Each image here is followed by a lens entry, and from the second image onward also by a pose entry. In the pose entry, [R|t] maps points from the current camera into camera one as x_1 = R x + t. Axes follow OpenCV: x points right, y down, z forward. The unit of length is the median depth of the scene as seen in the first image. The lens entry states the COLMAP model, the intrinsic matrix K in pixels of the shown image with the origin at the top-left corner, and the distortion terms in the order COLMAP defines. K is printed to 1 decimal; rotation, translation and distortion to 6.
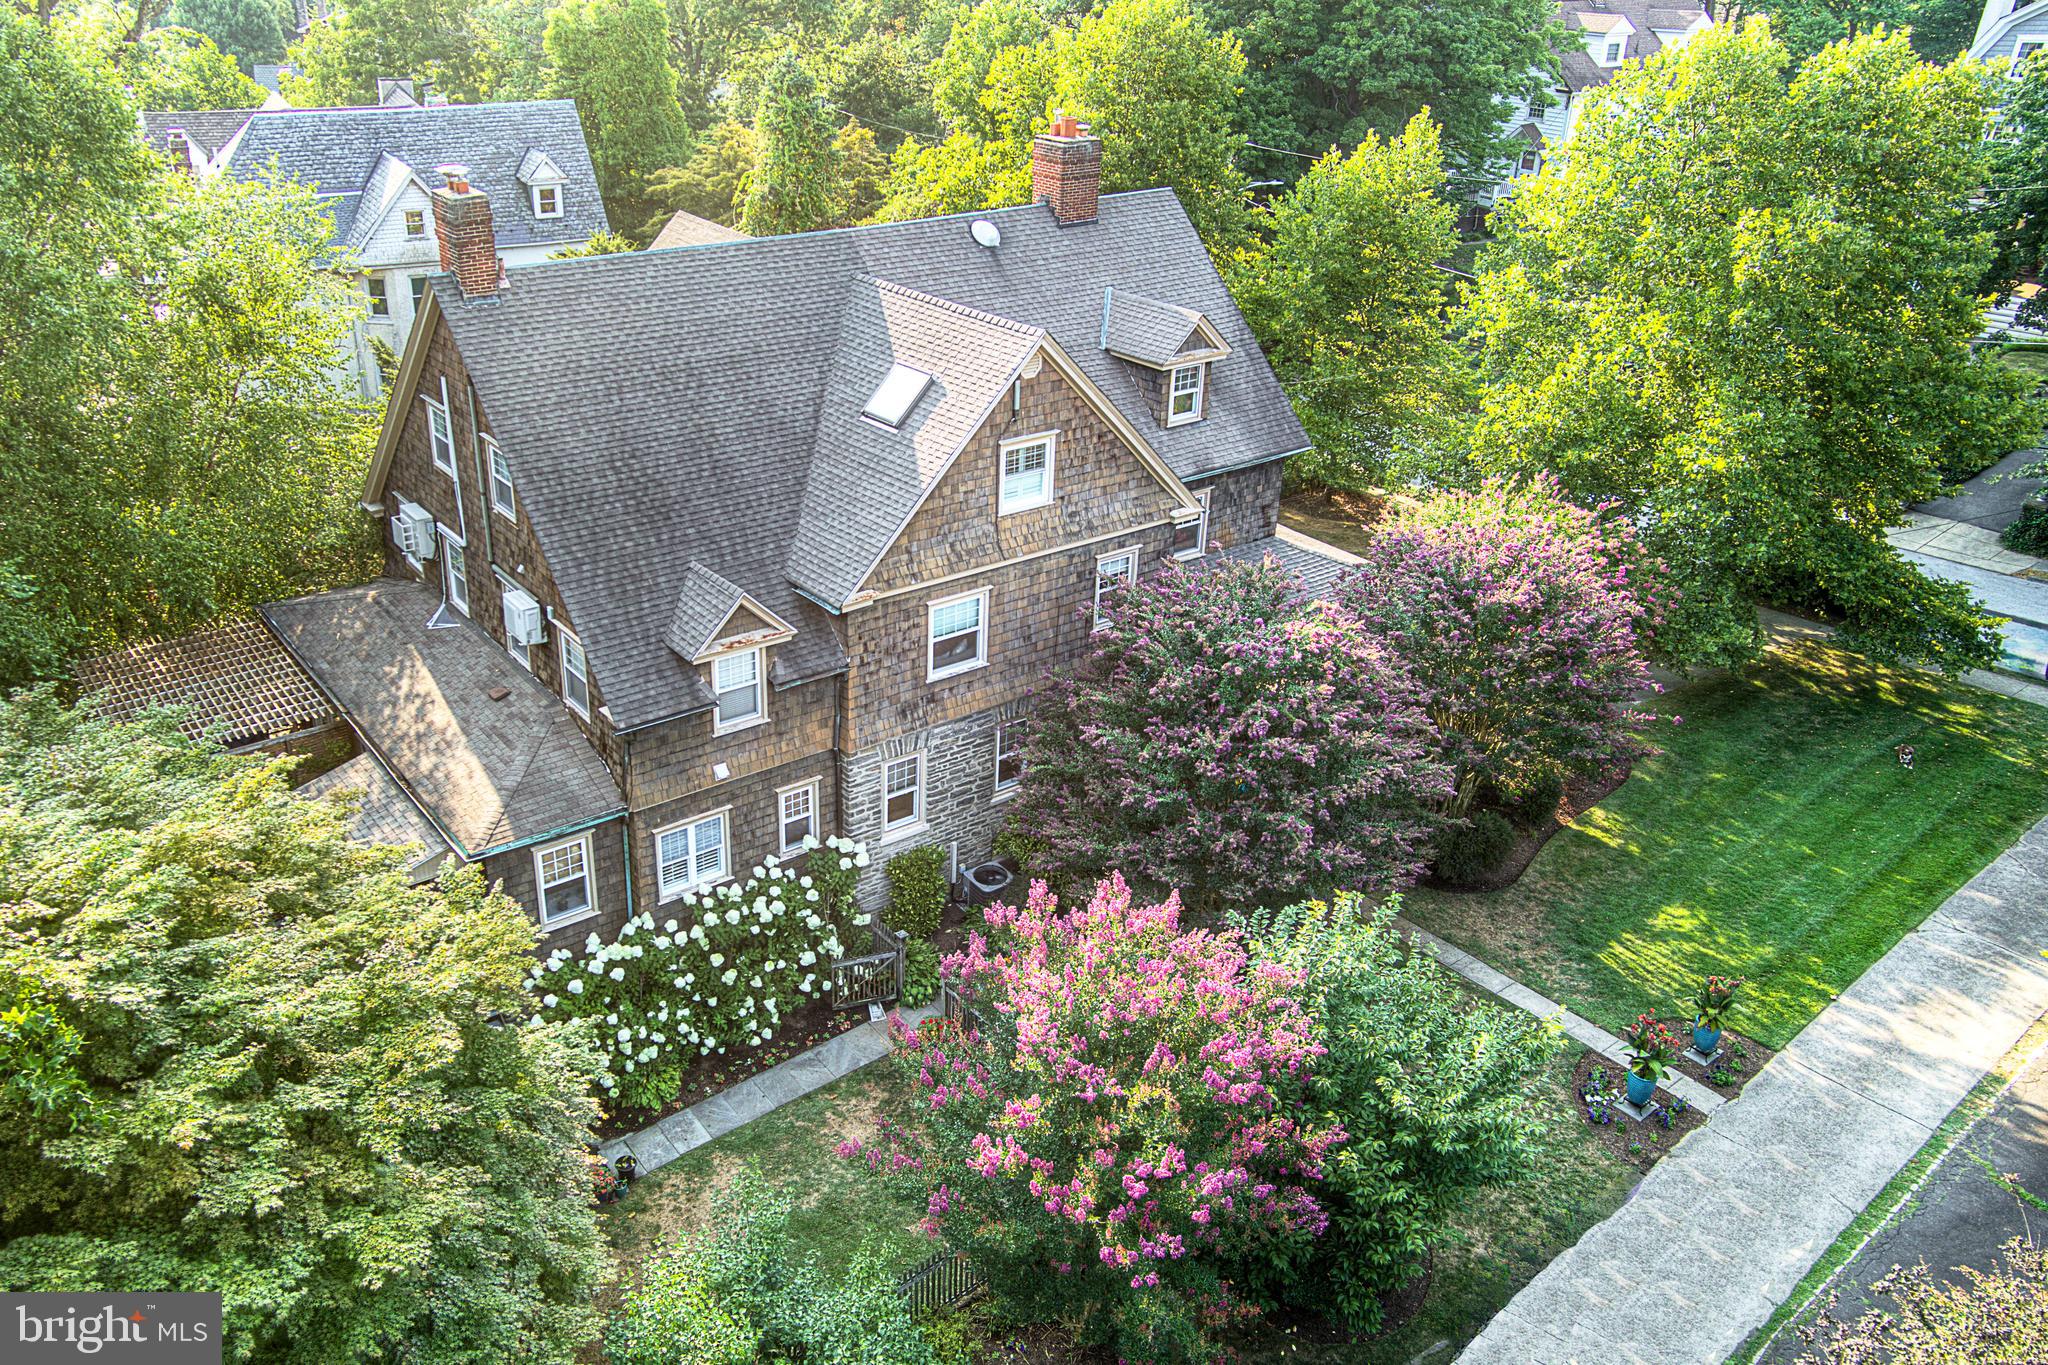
lens RADIAL K [[1494.1, 0, 1033.6], [0, 1494.1, 781.7], [0, 0, 1]] dist [-0.017794, 0.073650]
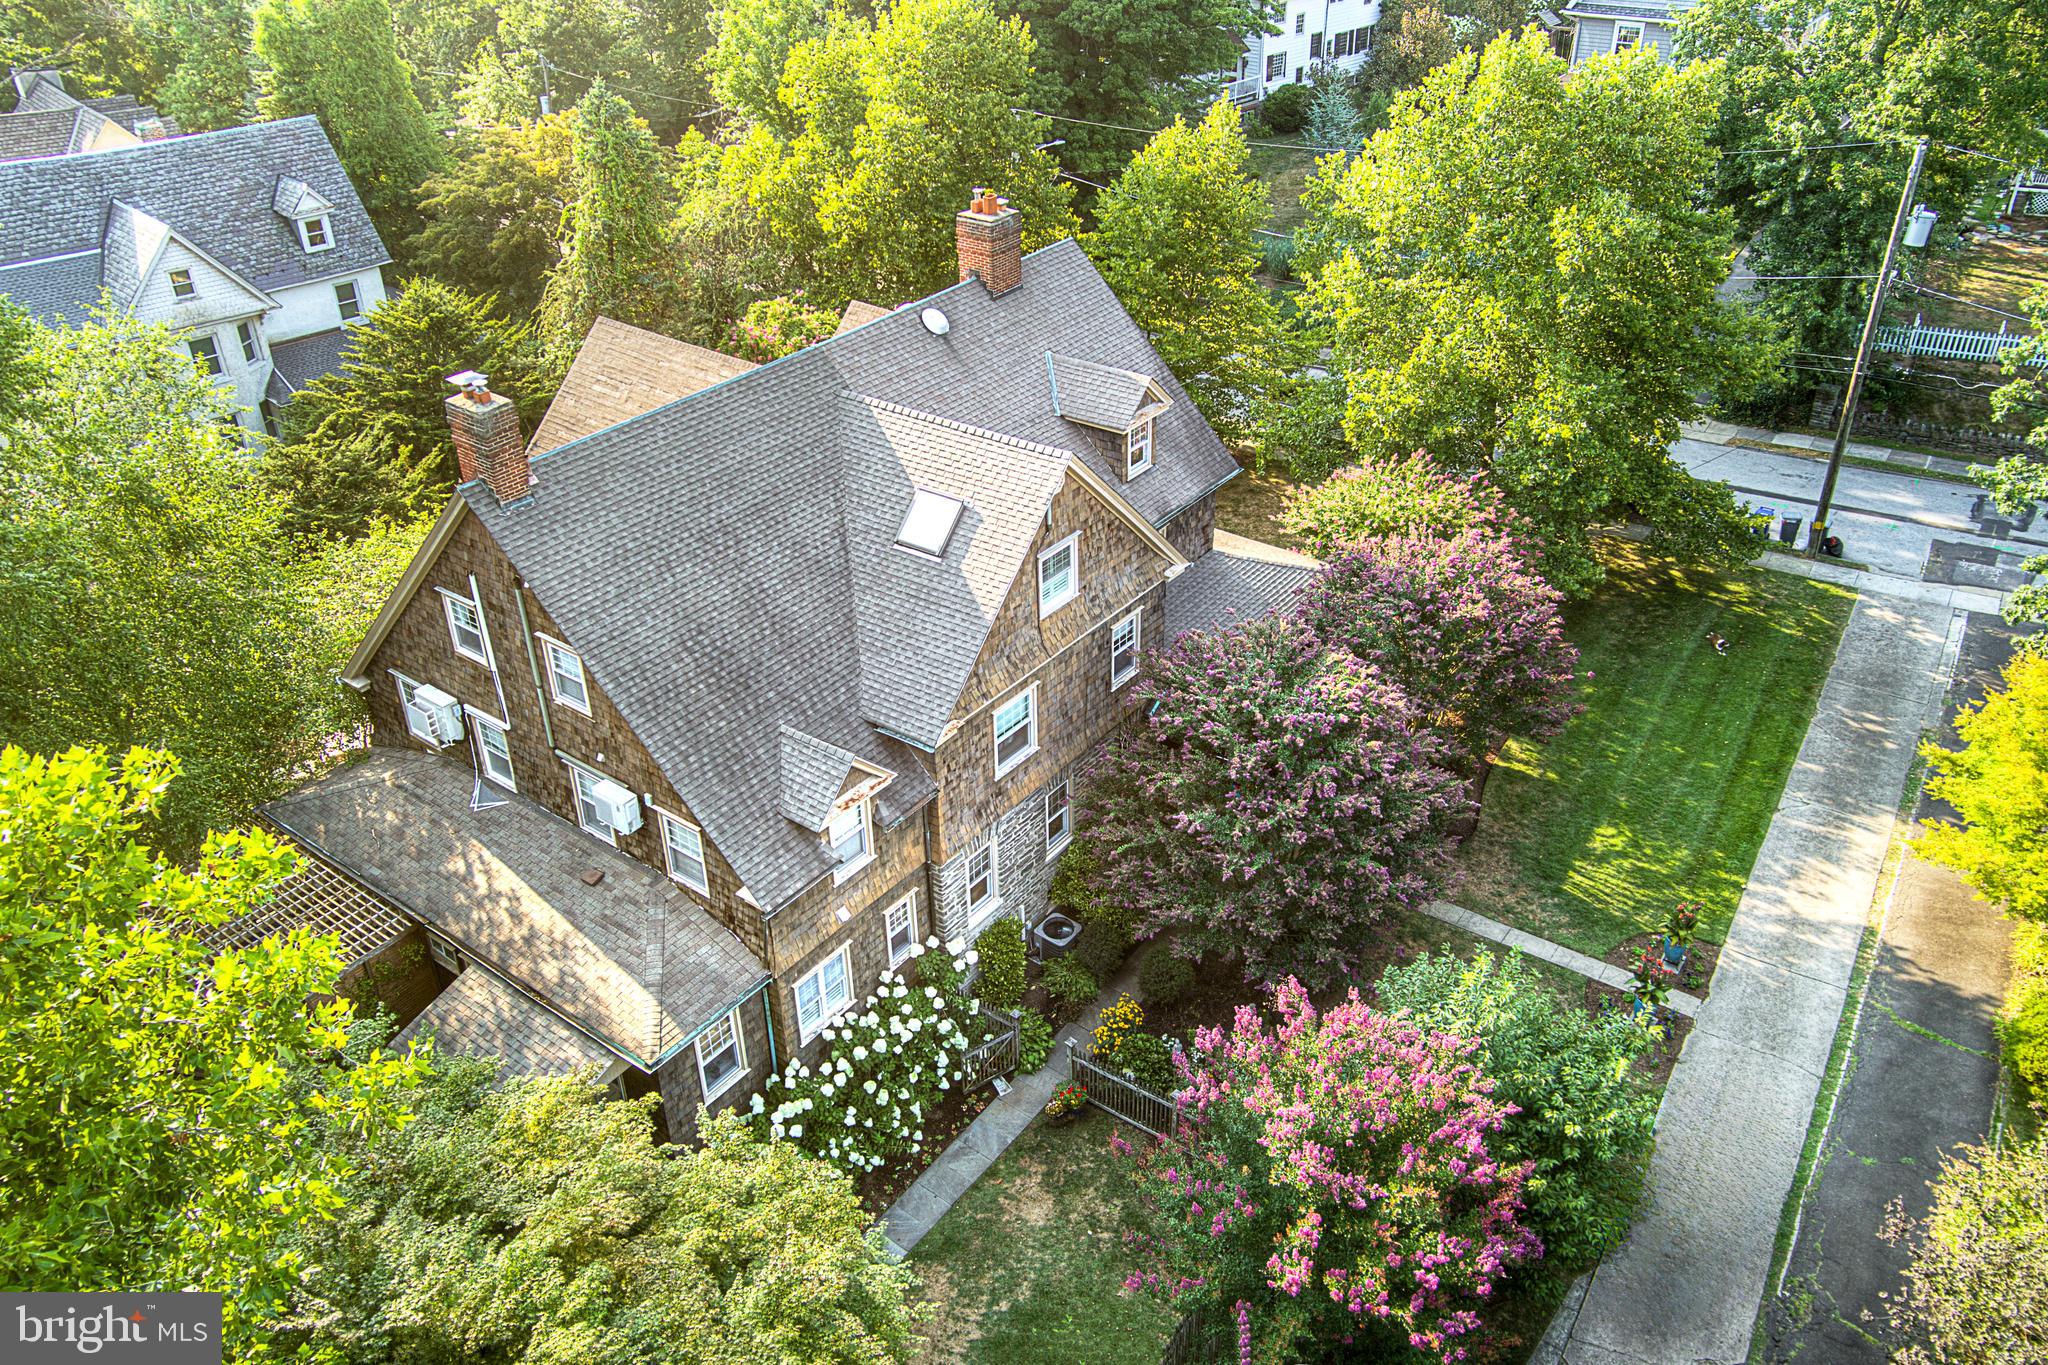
lens RADIAL K [[1446.6, 0, 1024.0], [0, 1446.6, 682.5], [0, 0, 1]] dist [0.000545, -0.002467]
pose [[0.958002, -0.180336, 0.222962, -0.272594], [0.160195, 0.981432, 0.105489, -0.243656], [-0.237846, -0.065341, 0.969103, -0.006737]]
